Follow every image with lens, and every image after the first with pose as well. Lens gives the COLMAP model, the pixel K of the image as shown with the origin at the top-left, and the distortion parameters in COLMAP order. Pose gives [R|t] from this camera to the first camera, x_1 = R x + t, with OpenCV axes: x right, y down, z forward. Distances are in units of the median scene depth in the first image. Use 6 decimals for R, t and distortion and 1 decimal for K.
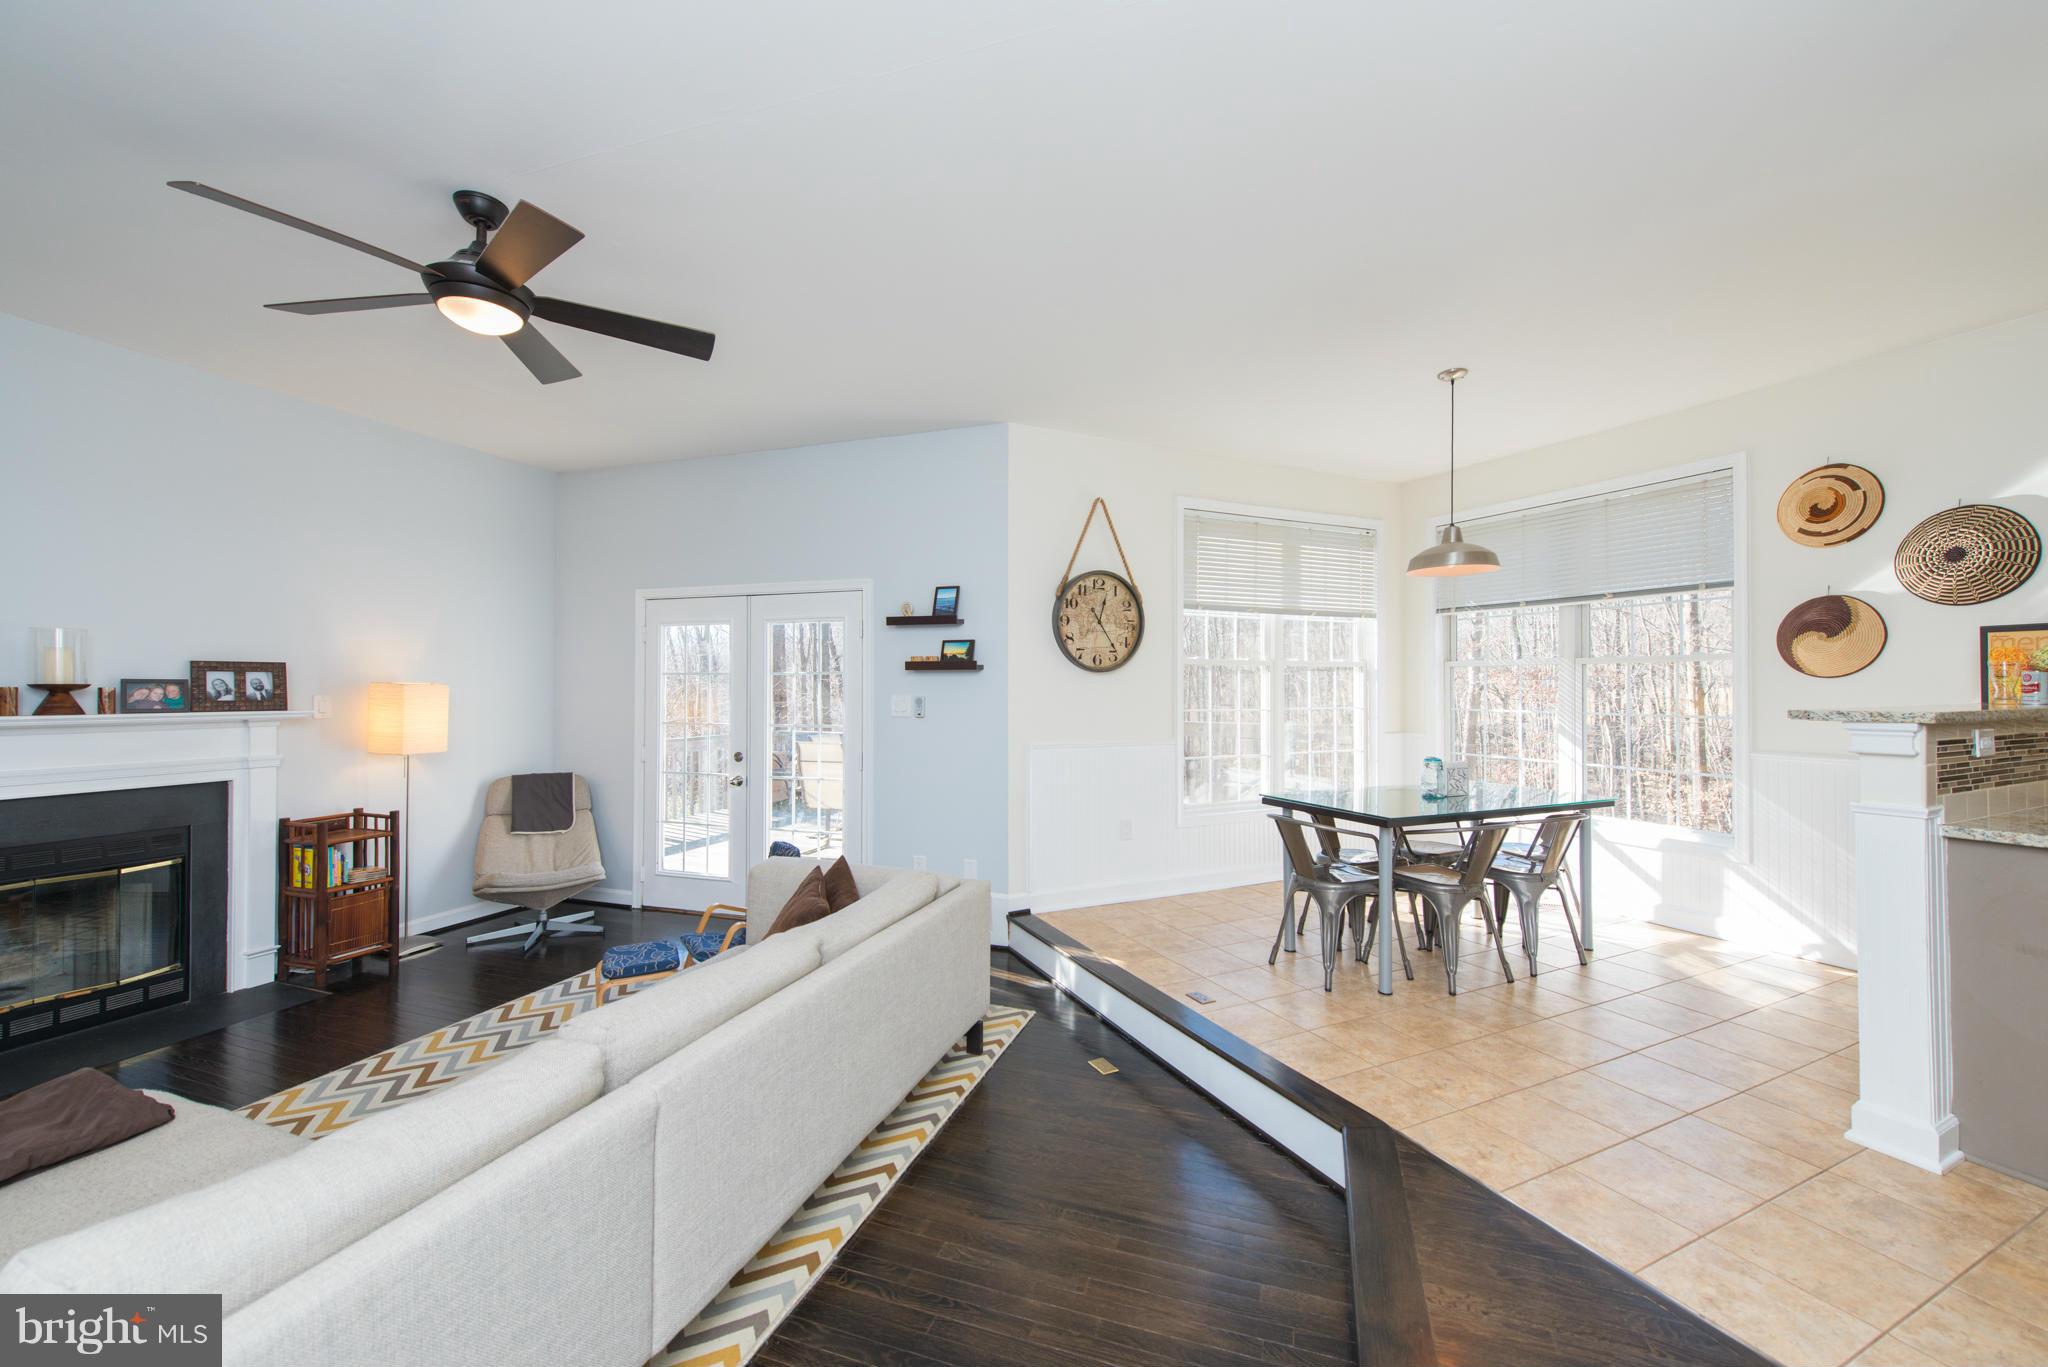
lens RADIAL K [[807.6, 0, 1030.4], [0, 807.6, 683.5], [0, 0, 1]] dist [0.003015, -0.000264]
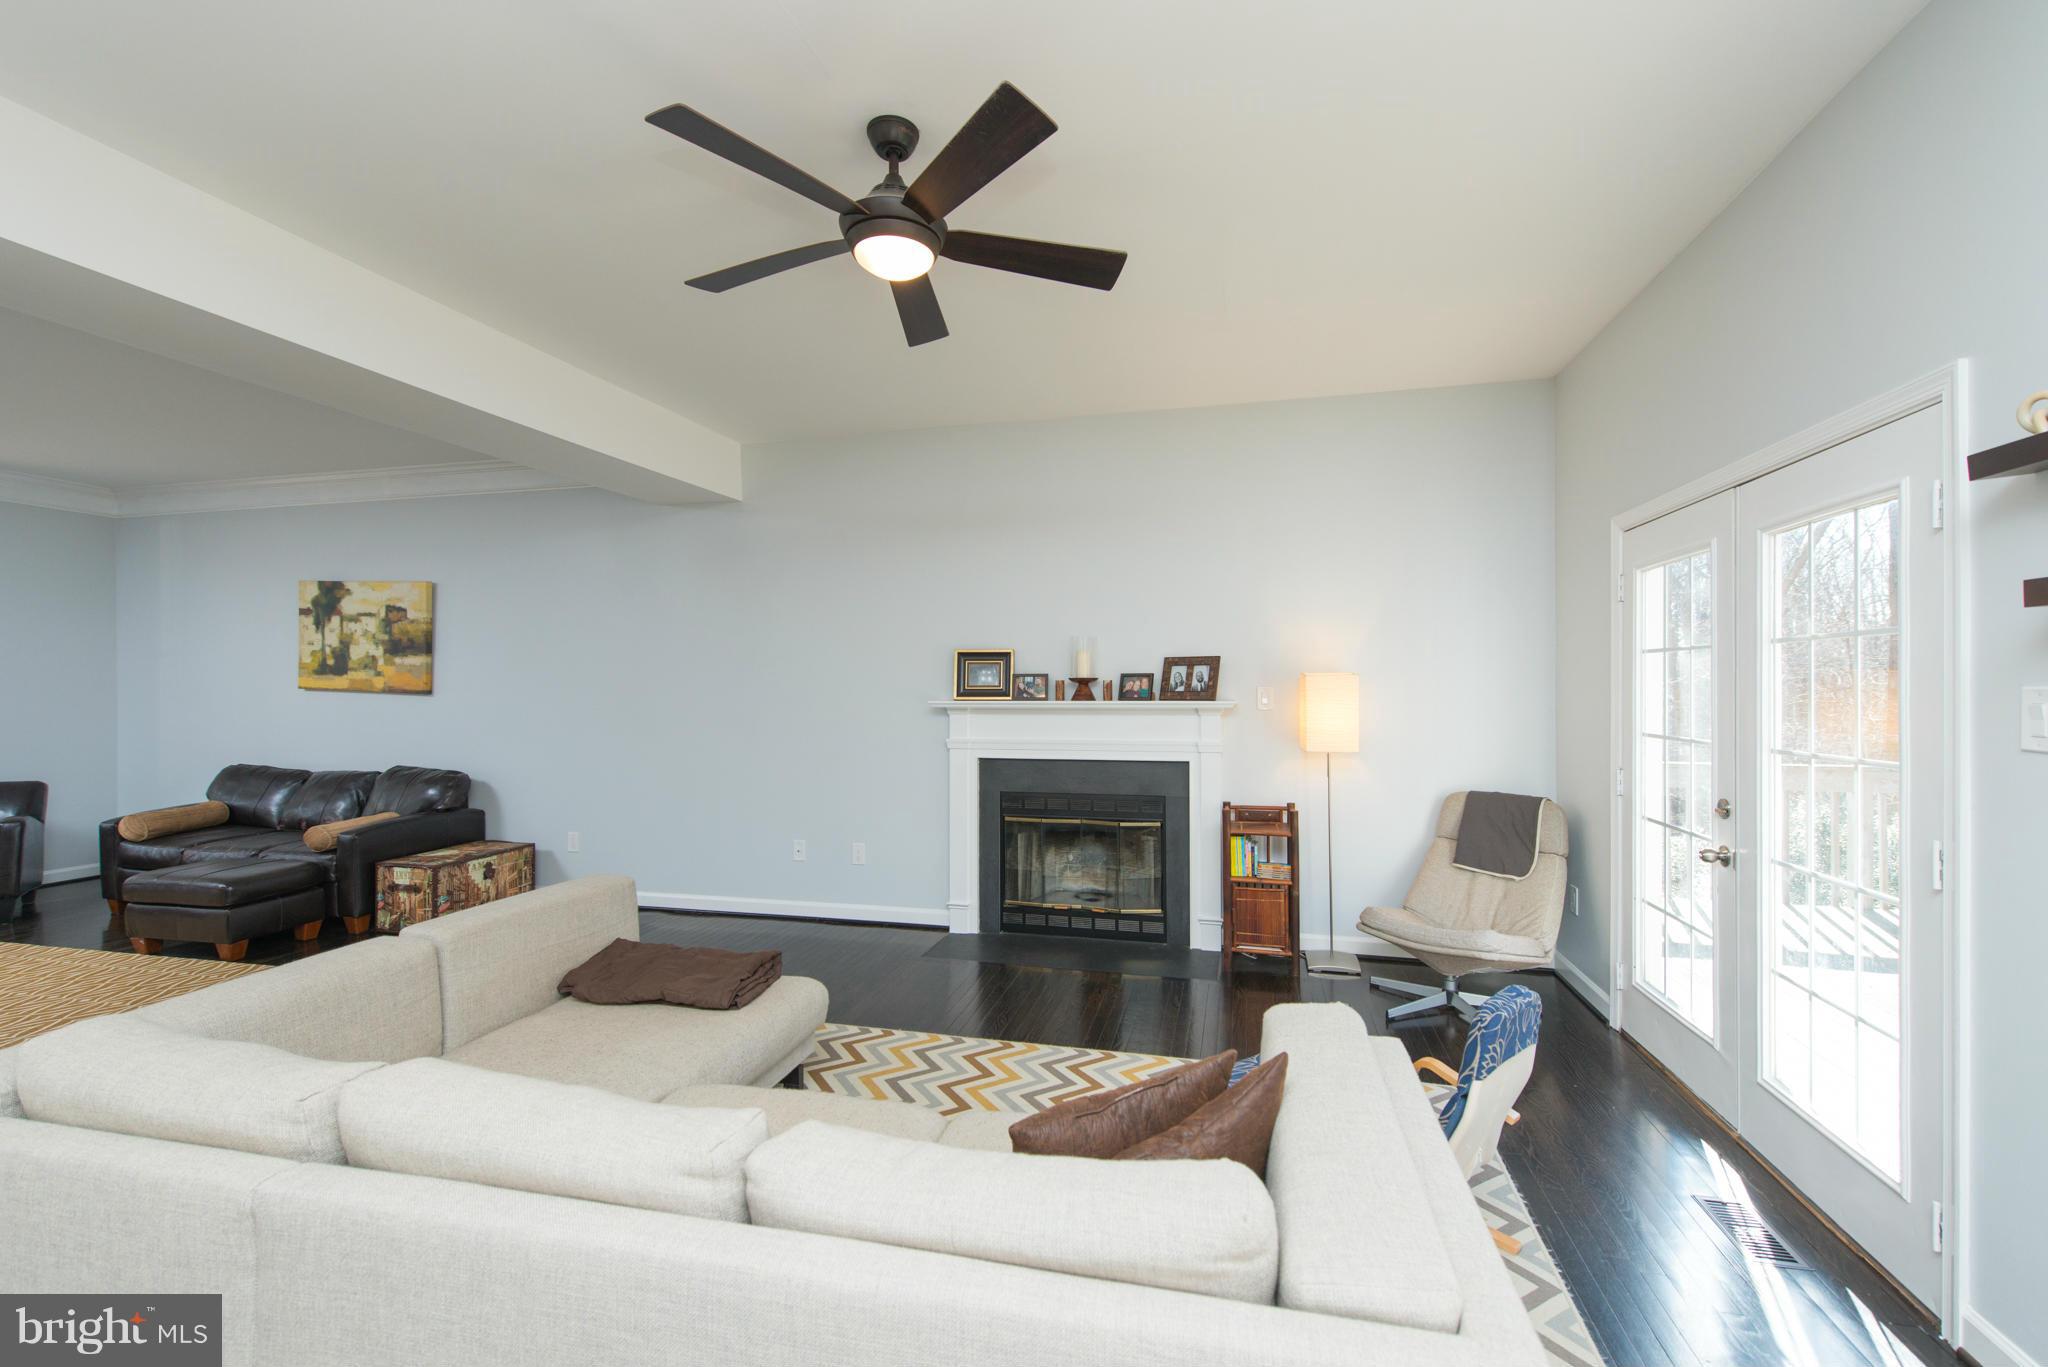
lens RADIAL K [[839.7, 0, 1027.3], [0, 839.7, 692.6], [0, 0, 1]] dist [0.000883, -0.000064]
pose [[0.083215, 0.007439, -0.996504, 0.145642], [0.012252, 0.999889, 0.008487, 0.009238], [0.996456, -0.012915, 0.083115, 0.604000]]
